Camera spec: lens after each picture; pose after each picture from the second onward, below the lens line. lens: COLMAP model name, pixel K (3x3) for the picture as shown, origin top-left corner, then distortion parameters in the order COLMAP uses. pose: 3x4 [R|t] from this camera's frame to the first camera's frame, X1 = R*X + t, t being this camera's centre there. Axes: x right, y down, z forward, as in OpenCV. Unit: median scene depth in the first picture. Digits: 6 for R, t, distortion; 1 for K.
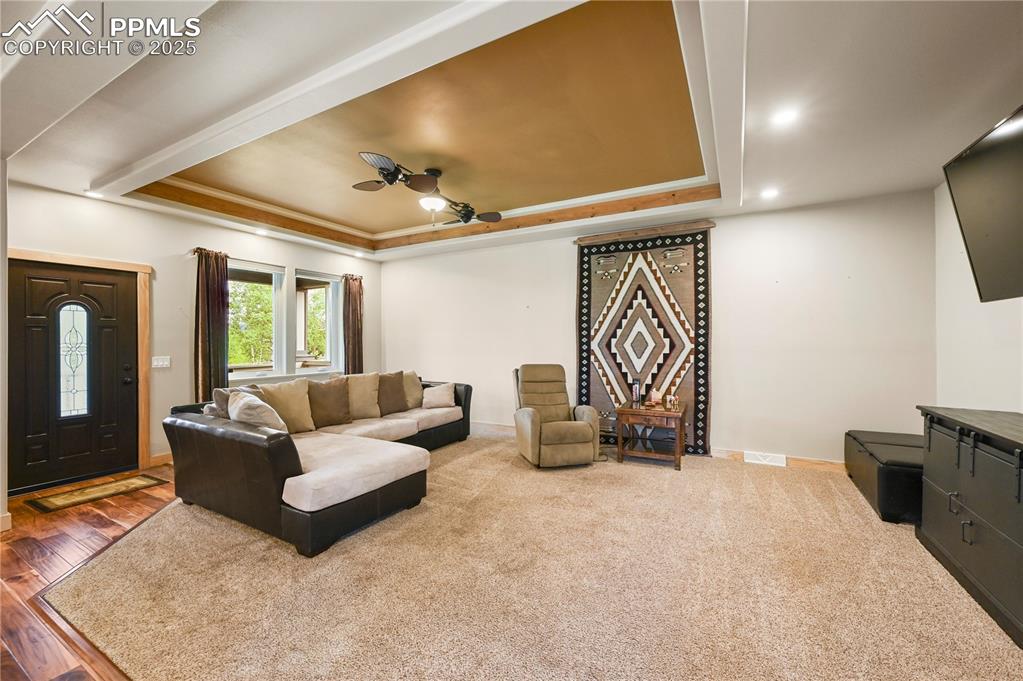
lens RADIAL K [[405.8, 0, 509.4], [0, 405.8, 338.9], [0, 0, 1]] dist [0.001217, 0.000270]
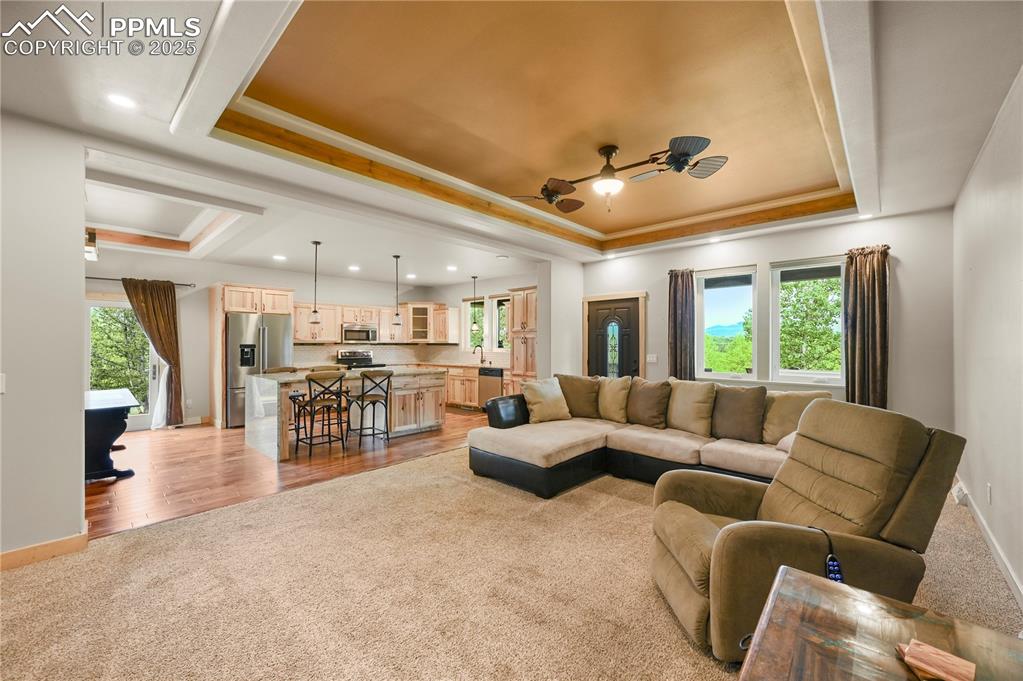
lens RADIAL K [[400.1, 0, 511.5], [0, 400.1, 340.5], [0, 0, 1]] dist [-0.000517, -0.000048]
pose [[-0.243298, -0.005437, -0.969936, 0.501695], [0.002707, 0.999977, -0.006284, 0.001658], [0.969948, -0.004154, -0.243277, 0.729567]]
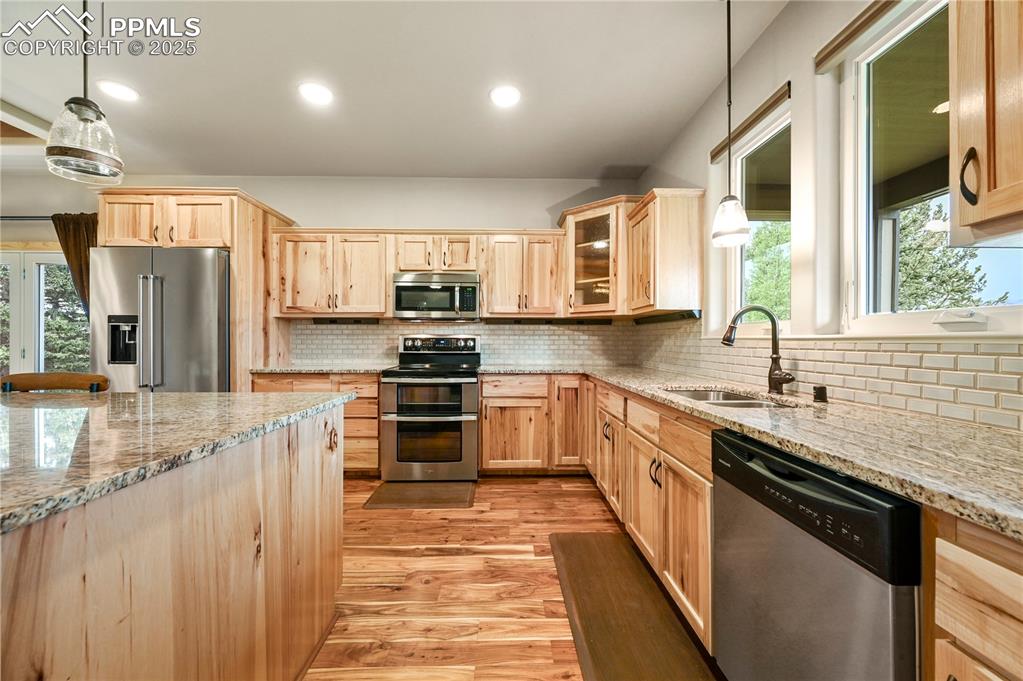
lens RADIAL K [[405.8, 0, 509.4], [0, 405.8, 338.9], [0, 0, 1]] dist [0.001217, 0.000270]
pose [[-0.866000, -0.000797, -0.500043, -0.676347], [0.002254, 0.999982, -0.005498, 0.040933], [0.500038, -0.005889, -0.865983, 0.405175]]
